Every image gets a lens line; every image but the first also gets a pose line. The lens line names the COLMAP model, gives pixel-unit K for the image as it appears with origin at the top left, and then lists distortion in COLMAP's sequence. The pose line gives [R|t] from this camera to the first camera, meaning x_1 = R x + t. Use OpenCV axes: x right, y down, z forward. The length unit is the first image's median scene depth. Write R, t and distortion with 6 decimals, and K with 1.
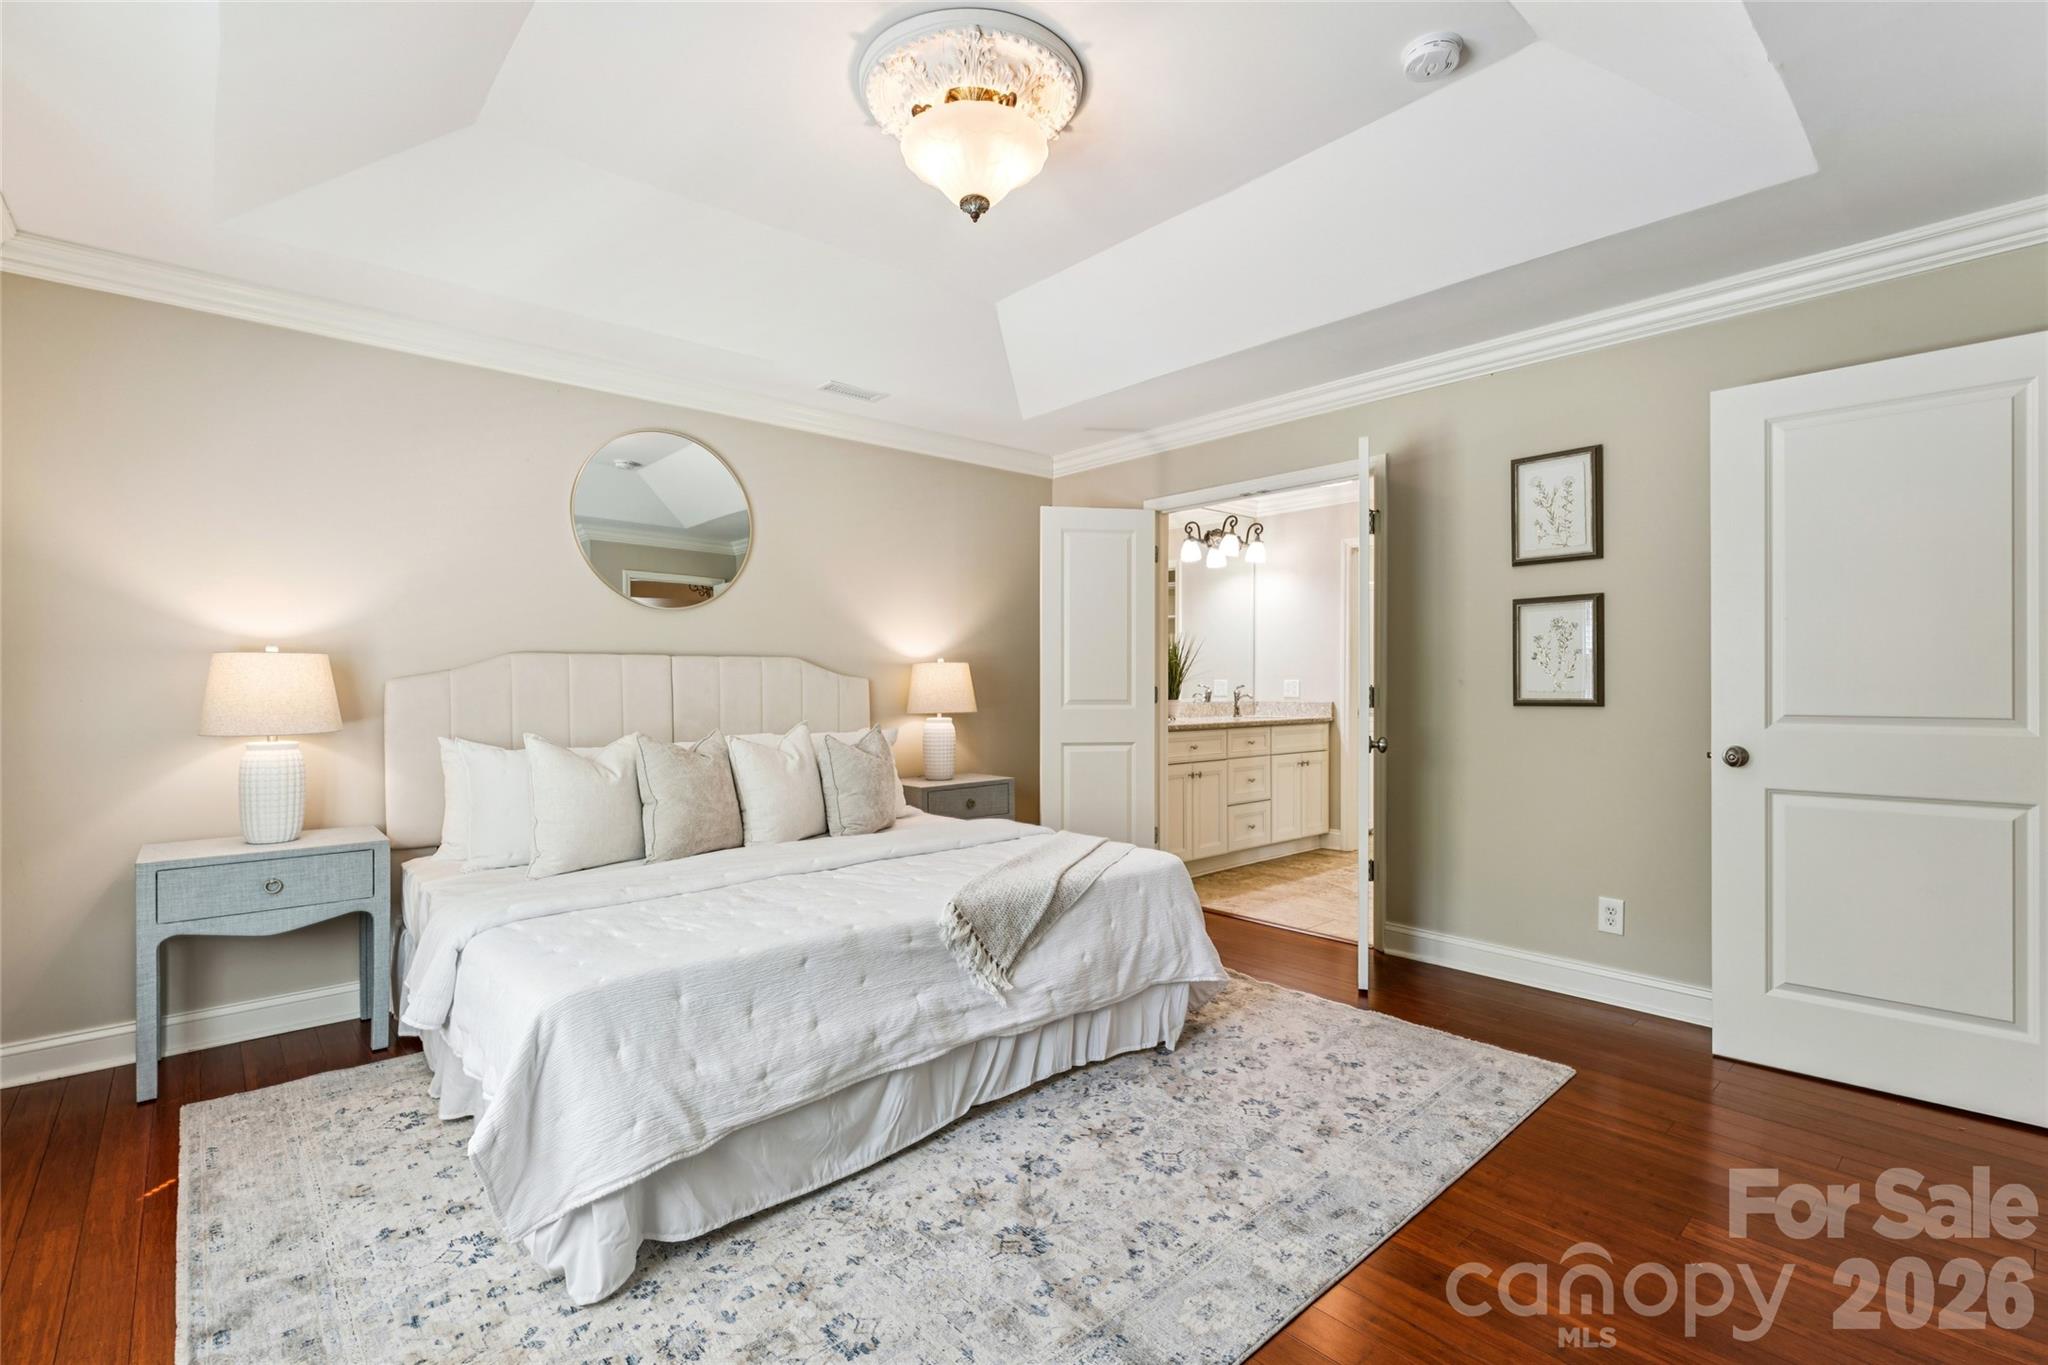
lens RADIAL K [[929.4, 0, 1027.7], [0, 929.4, 691.0], [0, 0, 1]] dist [0.000594, -0.000127]
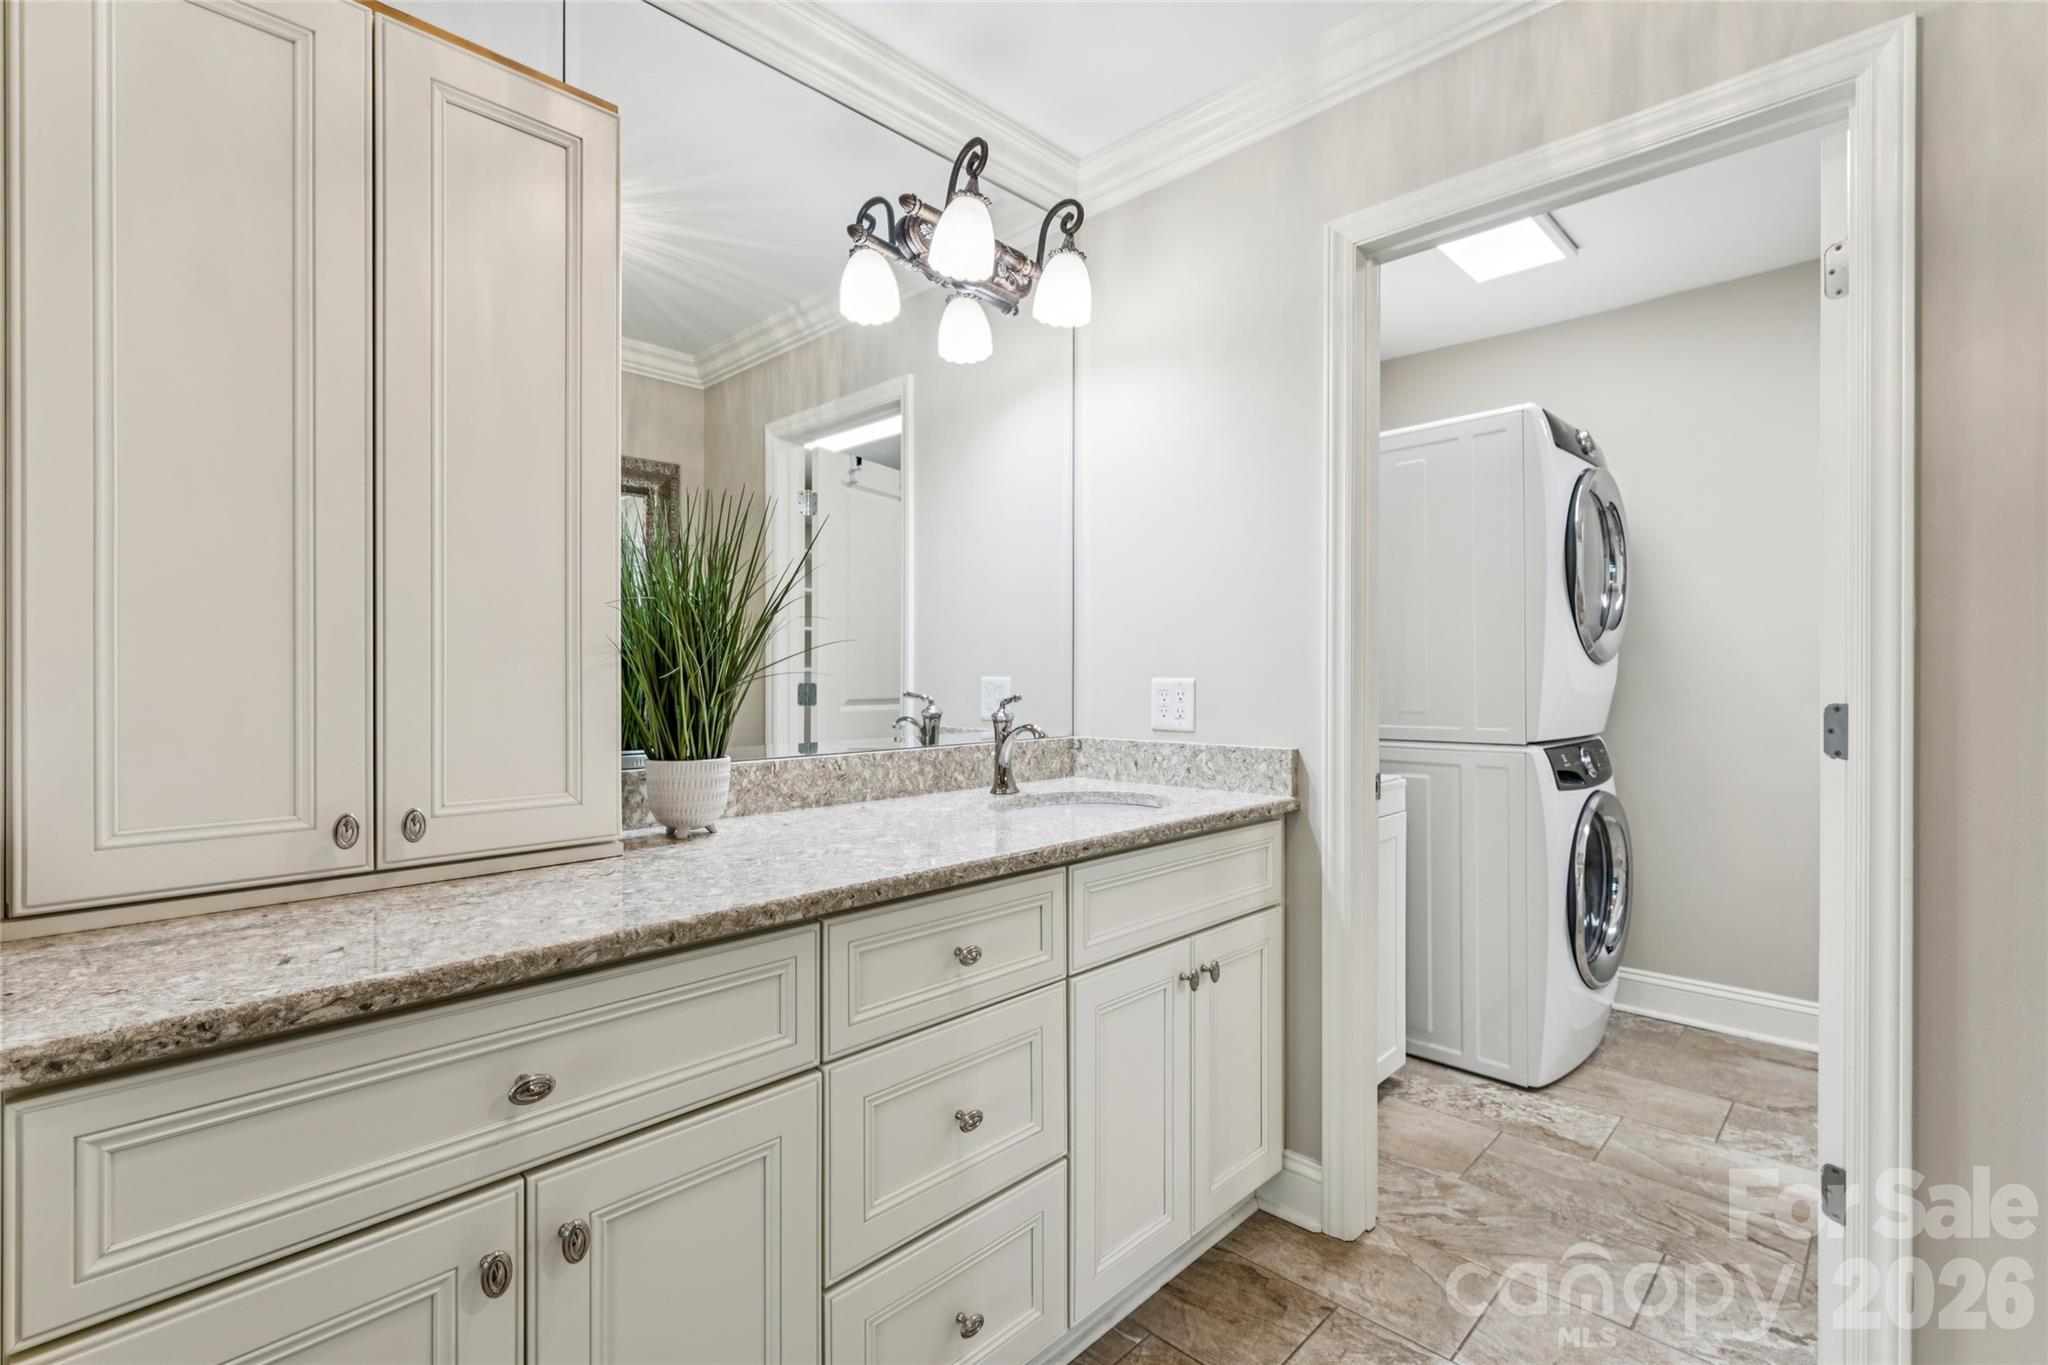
lens RADIAL K [[929.4, 0, 1027.7], [0, 929.4, 691.0], [0, 0, 1]] dist [0.000594, -0.000127]
pose [[0.997471, -0.000303, 0.071072, 0.216902], [-0.000447, 0.999944, 0.010546, -0.011388], [-0.071071, -0.010551, 0.997415, 0.697547]]
